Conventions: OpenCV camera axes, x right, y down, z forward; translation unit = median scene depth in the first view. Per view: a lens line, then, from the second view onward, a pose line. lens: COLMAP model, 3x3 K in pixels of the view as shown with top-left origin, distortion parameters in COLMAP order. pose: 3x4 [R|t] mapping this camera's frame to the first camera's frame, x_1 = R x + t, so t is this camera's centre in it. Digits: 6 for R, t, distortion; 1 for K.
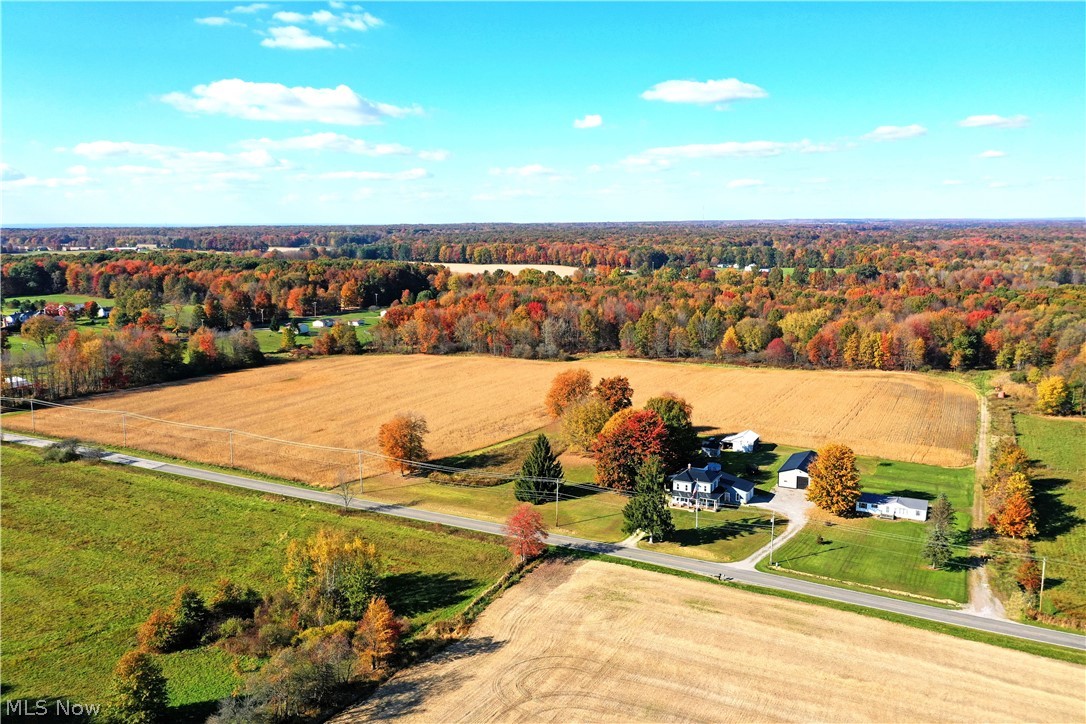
lens RADIAL K [[861.9, 0, 545.4], [0, 861.9, 364.4], [0, 0, 1]] dist [0.020987, 0.004979]
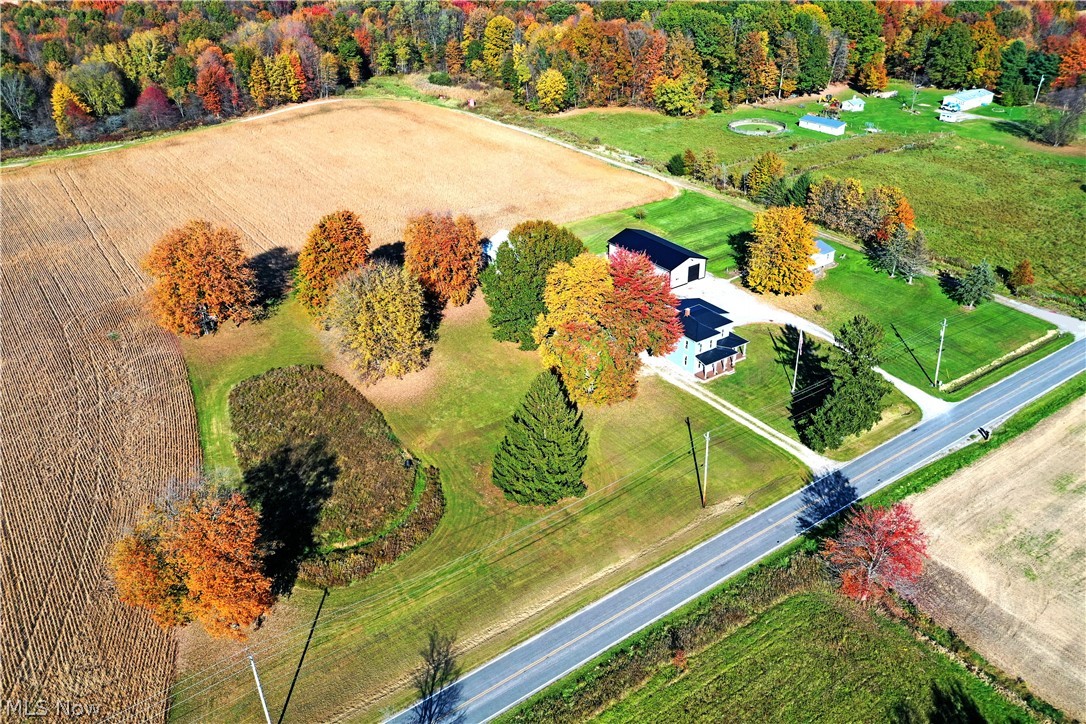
lens RADIAL K [[861.9, 0, 545.4], [0, 861.9, 364.4], [0, 0, 1]] dist [0.020987, 0.004979]
pose [[0.462252, -0.442307, 0.768562, -0.365318], [0.164617, 0.894457, 0.415751, -0.122037], [-0.871335, -0.065663, 0.486275, 0.724948]]
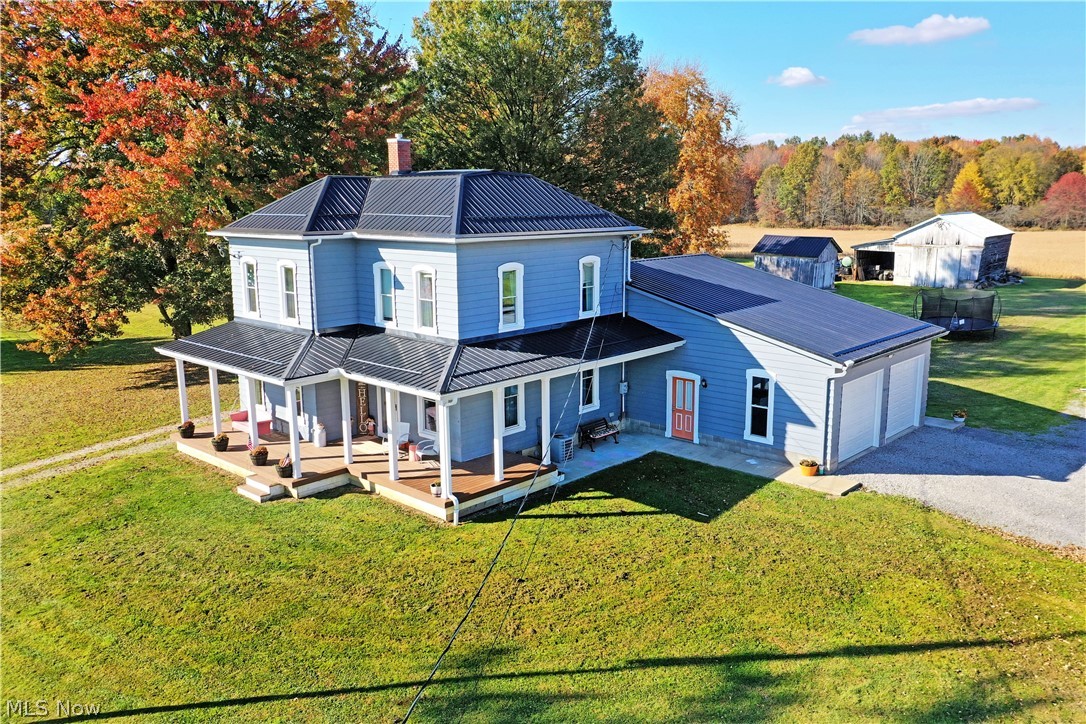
lens RADIAL K [[861.9, 0, 545.4], [0, 861.9, 364.4], [0, 0, 1]] dist [0.020987, 0.004979]
pose [[0.964320, 0.047329, -0.260476, 0.212277], [-0.040702, 0.998697, 0.030779, 0.136828], [0.261593, -0.019079, 0.964990, 0.827943]]
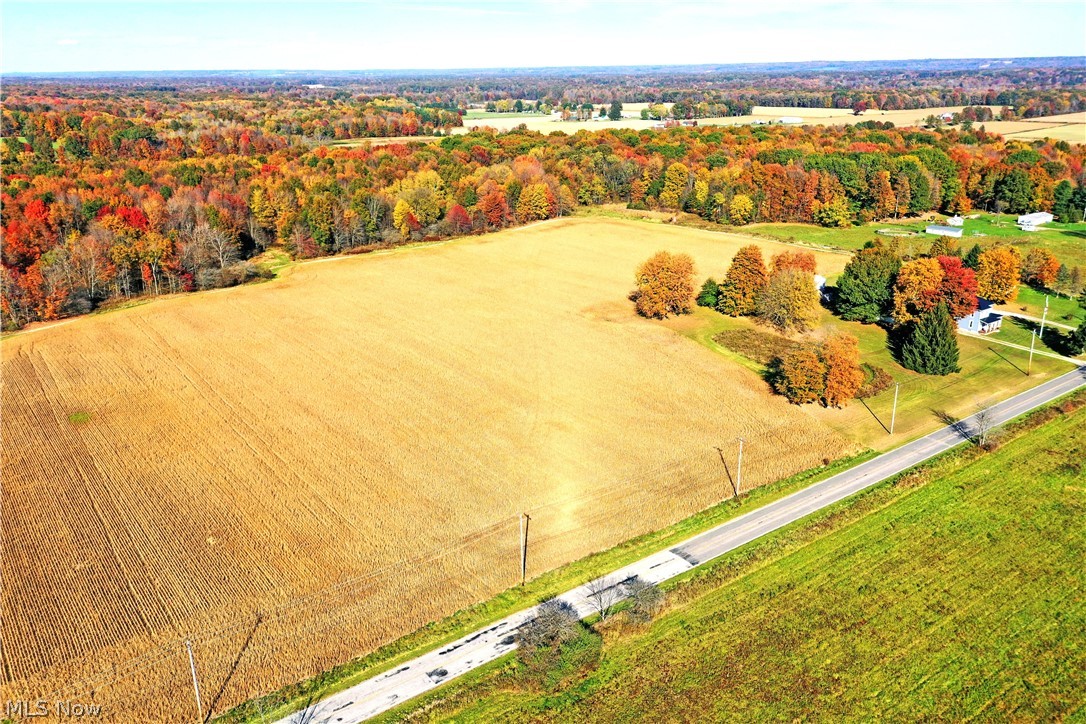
lens RADIAL K [[861.9, 0, 545.4], [0, 861.9, 364.4], [0, 0, 1]] dist [0.020987, 0.004979]
pose [[0.436988, -0.289700, 0.851537, -0.968715], [0.154175, 0.956826, 0.246401, -0.145760], [-0.886156, 0.023611, 0.462786, 0.903400]]
